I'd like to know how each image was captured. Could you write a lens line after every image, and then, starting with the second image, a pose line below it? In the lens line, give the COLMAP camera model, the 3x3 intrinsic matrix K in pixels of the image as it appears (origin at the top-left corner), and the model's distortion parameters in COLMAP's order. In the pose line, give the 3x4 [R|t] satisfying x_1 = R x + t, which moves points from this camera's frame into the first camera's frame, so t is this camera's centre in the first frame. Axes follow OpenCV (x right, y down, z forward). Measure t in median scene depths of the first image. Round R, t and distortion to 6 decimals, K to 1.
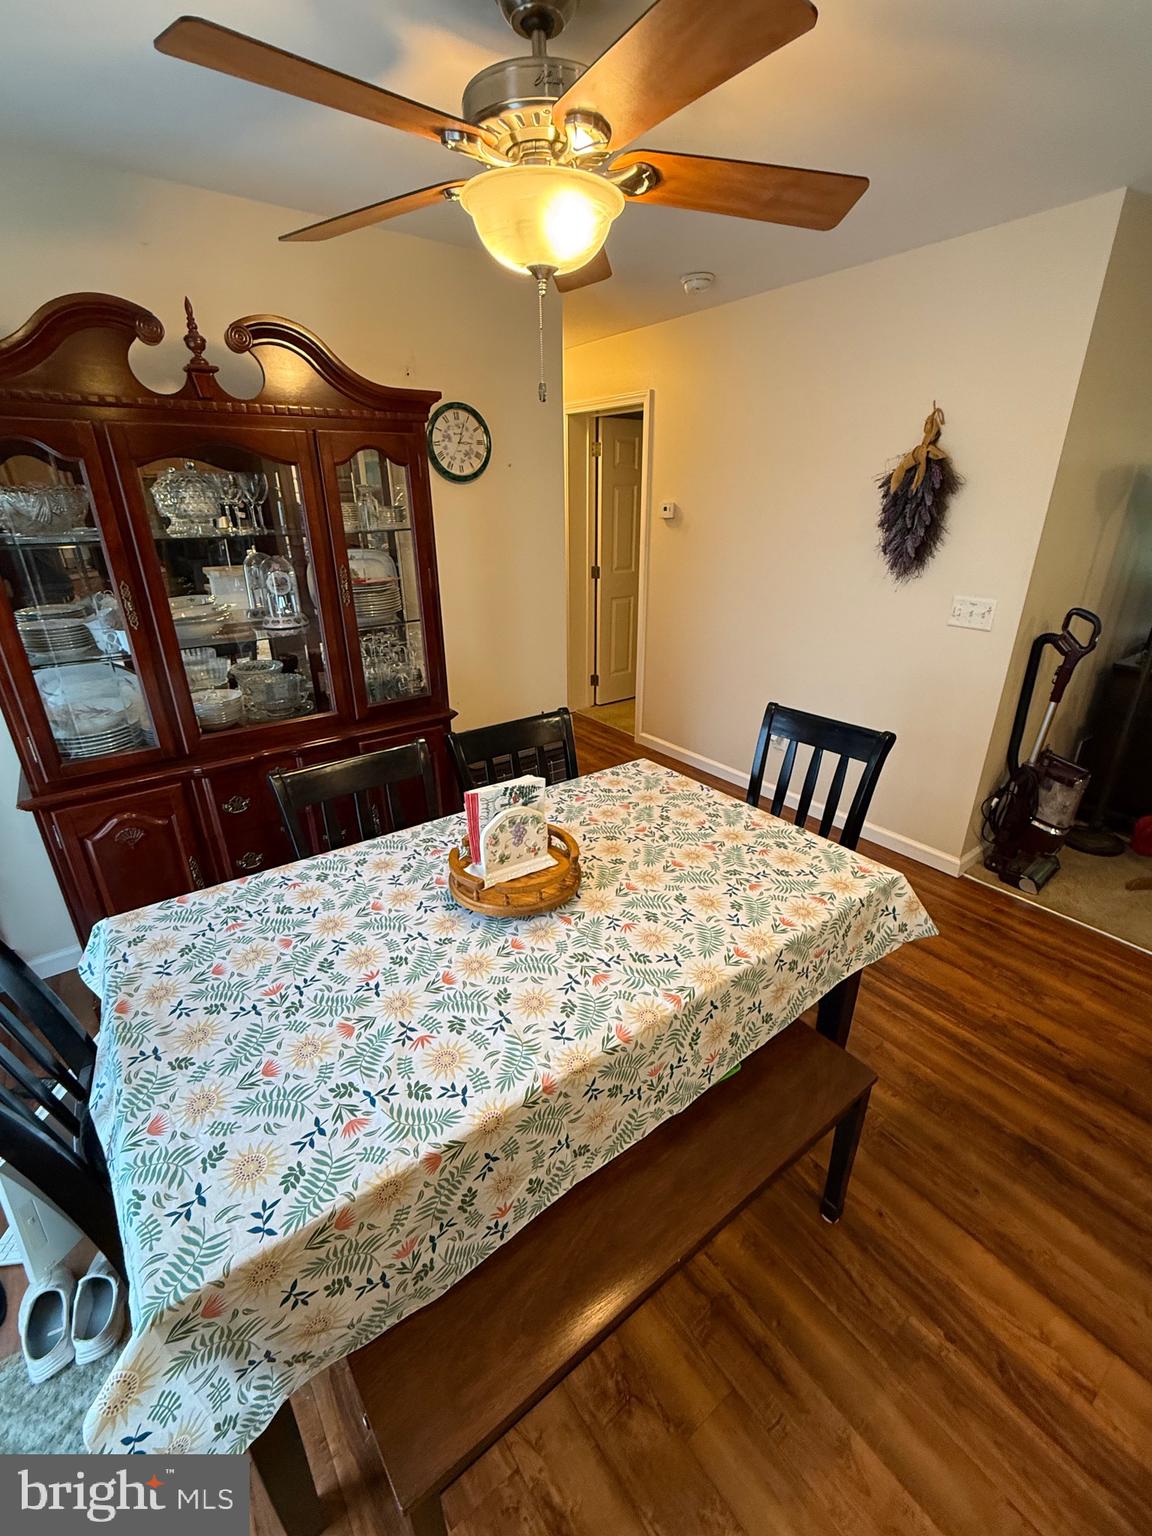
lens RADIAL K [[658.3, 0, 575.0], [0, 658.3, 772.2], [0, 0, 1]] dist [-0.001957, 0.000129]
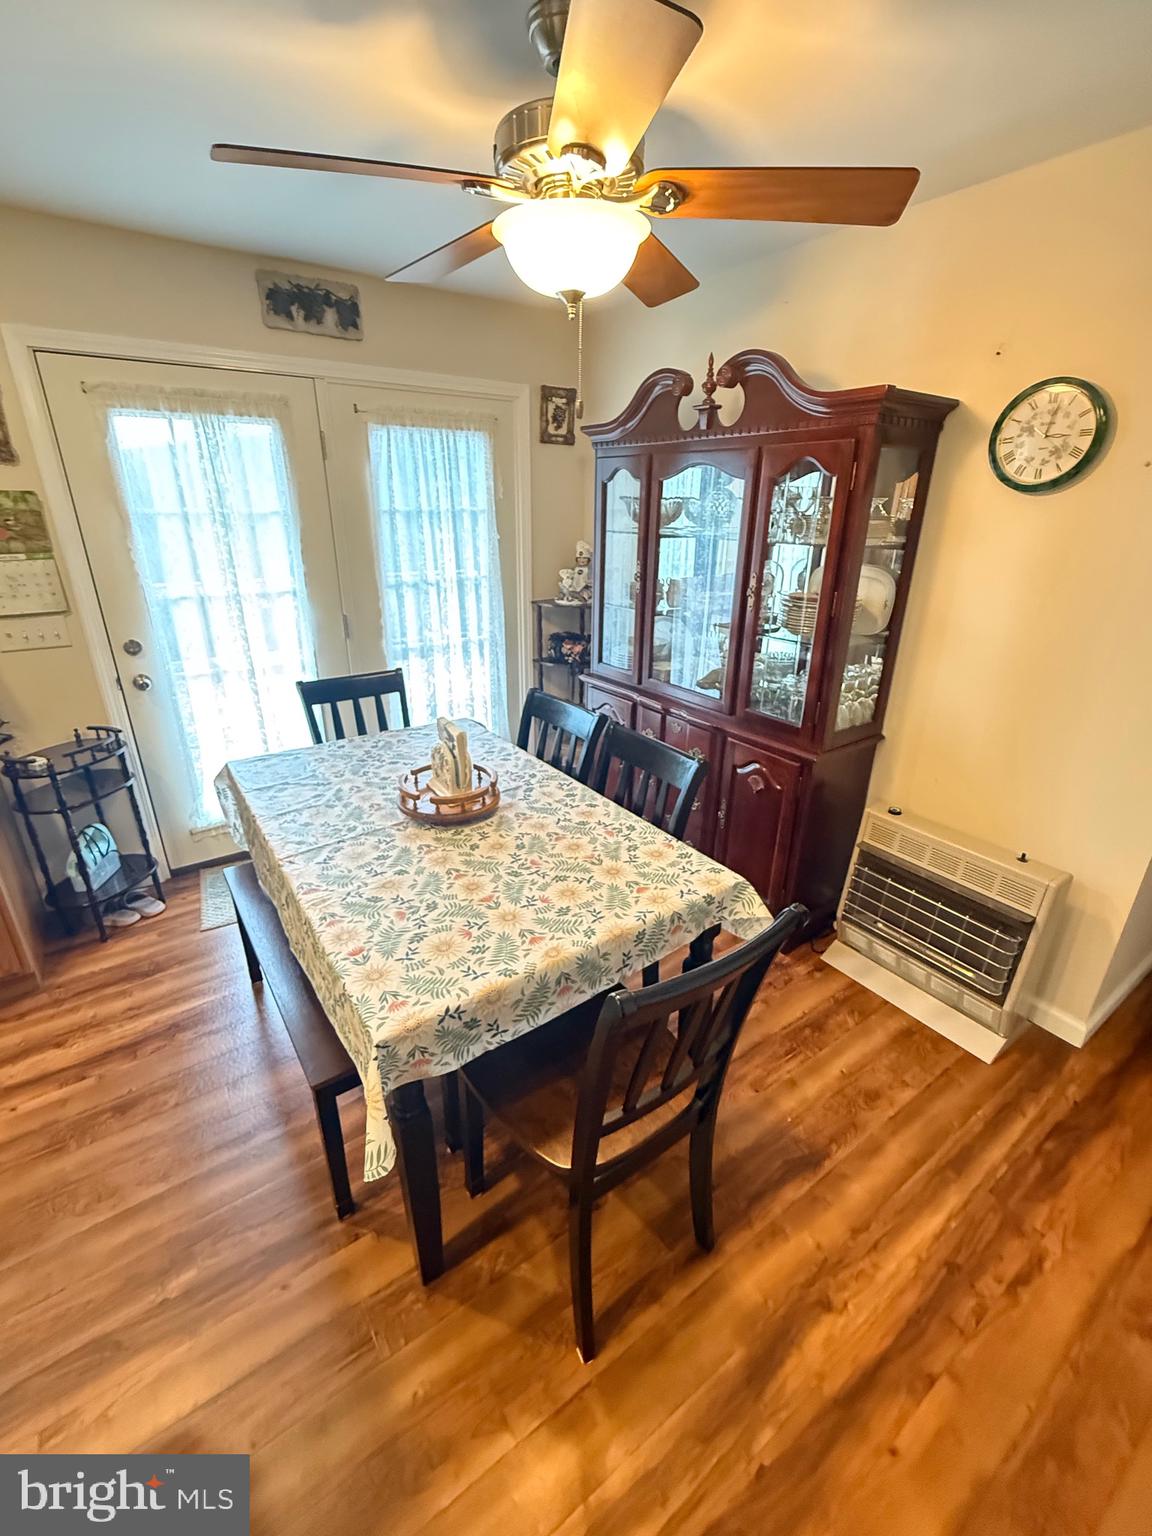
lens RADIAL K [[658.3, 0, 575.6], [0, 658.3, 772.5], [0, 0, 1]] dist [-0.001957, 0.000129]
pose [[-0.027015, 0.388632, -0.920997, 0.925889], [-0.397369, 0.841237, 0.366631, -0.393618], [0.917261, 0.375880, 0.131704, 0.890152]]
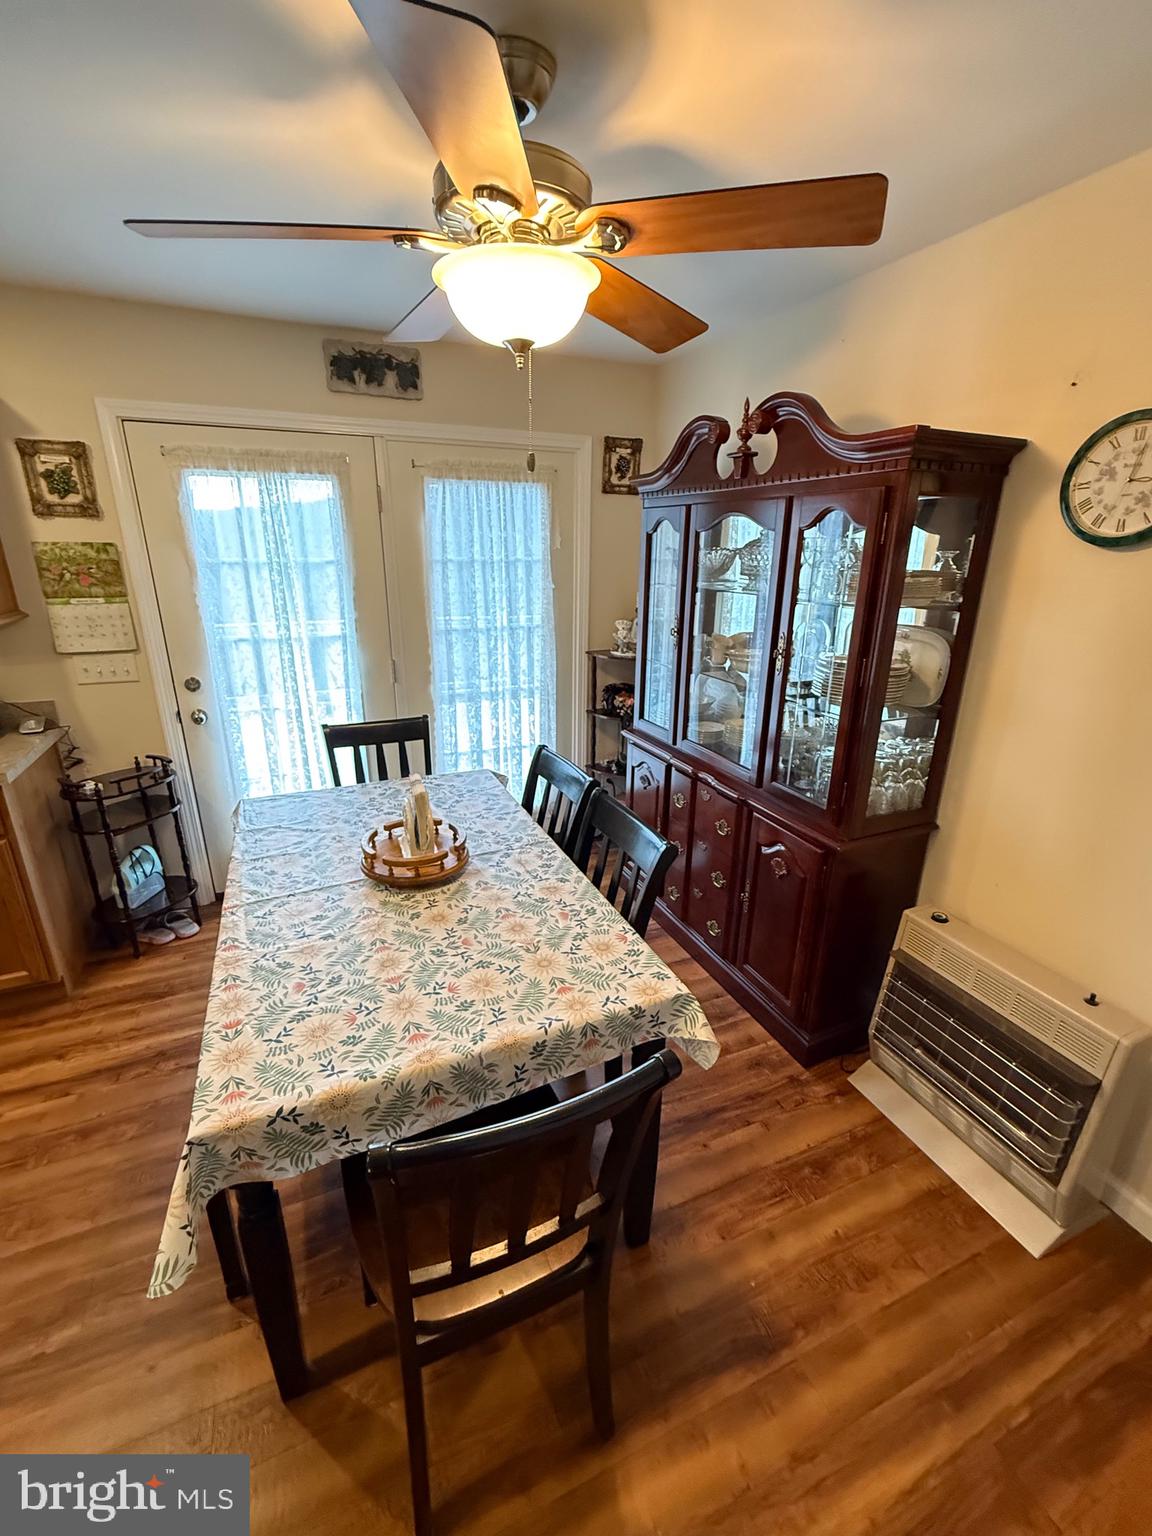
lens RADIAL K [[658.3, 0, 576.2], [0, 658.3, 773.7], [0, 0, 1]] dist [-0.001957, 0.000129]
pose [[-0.226909, 0.325387, -0.917952, 0.798165], [-0.387462, 0.834575, 0.391609, -0.496711], [0.893524, 0.444531, -0.063297, 1.096142]]
